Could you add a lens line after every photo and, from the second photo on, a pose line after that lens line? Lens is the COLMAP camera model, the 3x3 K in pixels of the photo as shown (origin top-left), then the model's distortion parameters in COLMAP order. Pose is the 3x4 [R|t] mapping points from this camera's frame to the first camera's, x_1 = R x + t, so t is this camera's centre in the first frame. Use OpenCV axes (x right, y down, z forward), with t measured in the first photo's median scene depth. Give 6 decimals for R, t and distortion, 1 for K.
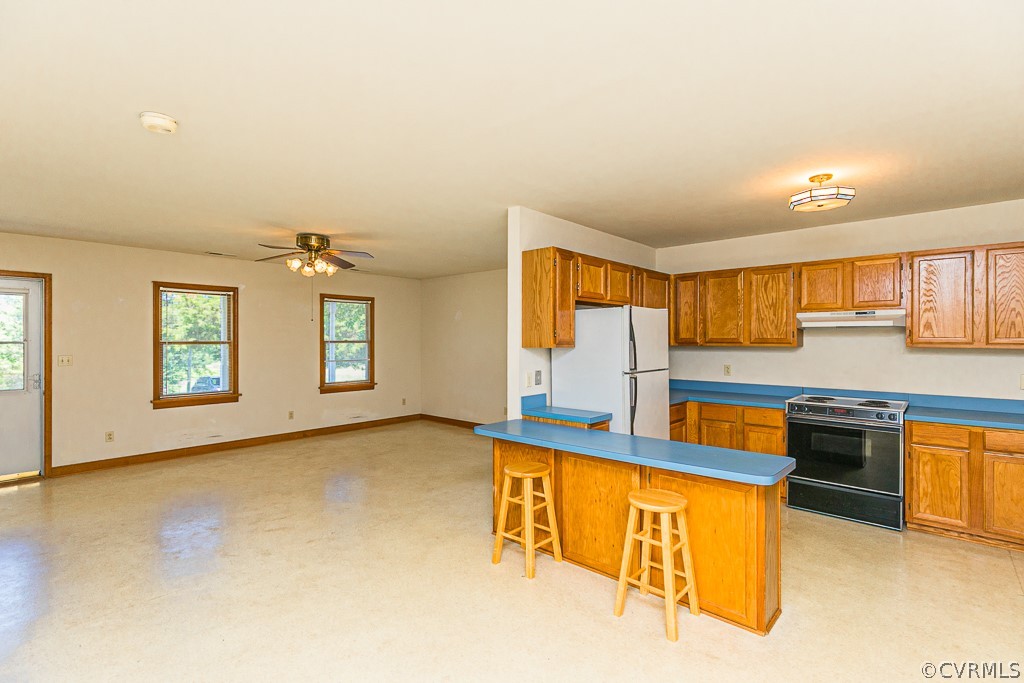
lens RADIAL K [[469.7, 0, 512.0], [0, 469.7, 341.5], [0, 0, 1]] dist [-0.000787, -0.000025]
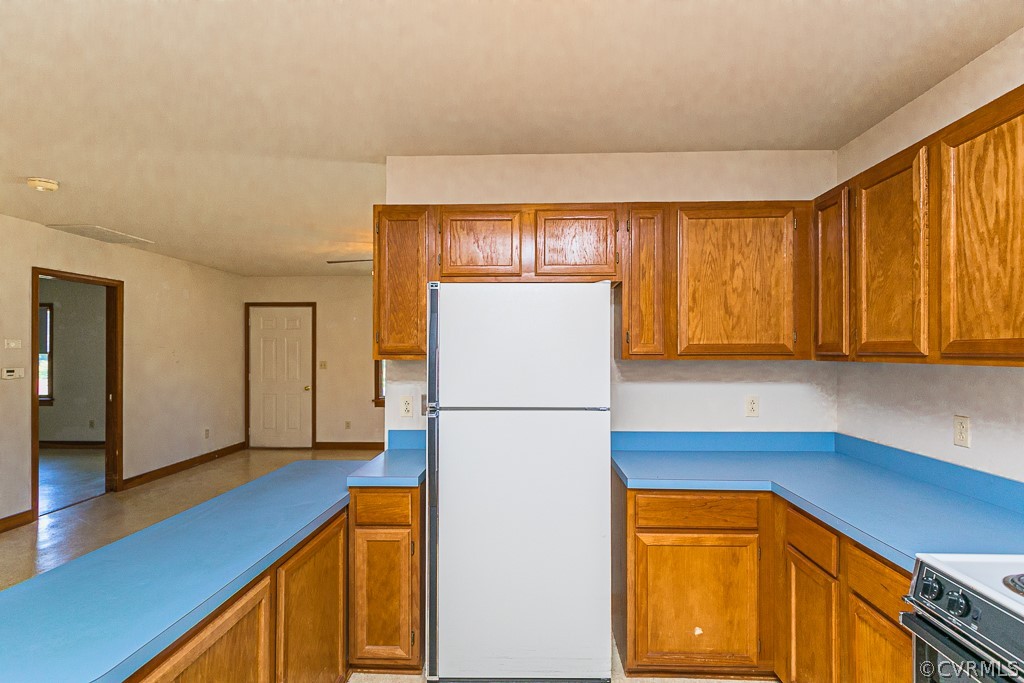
lens RADIAL K [[505.9, 0, 512.0], [0, 505.9, 341.5], [0, 0, 1]] dist [0.001663, 0.000387]
pose [[0.633251, -0.012981, -0.773837, 0.603354], [-0.003008, 0.999810, -0.019234, 0.000685], [0.773940, 0.014507, 0.633092, 0.553321]]
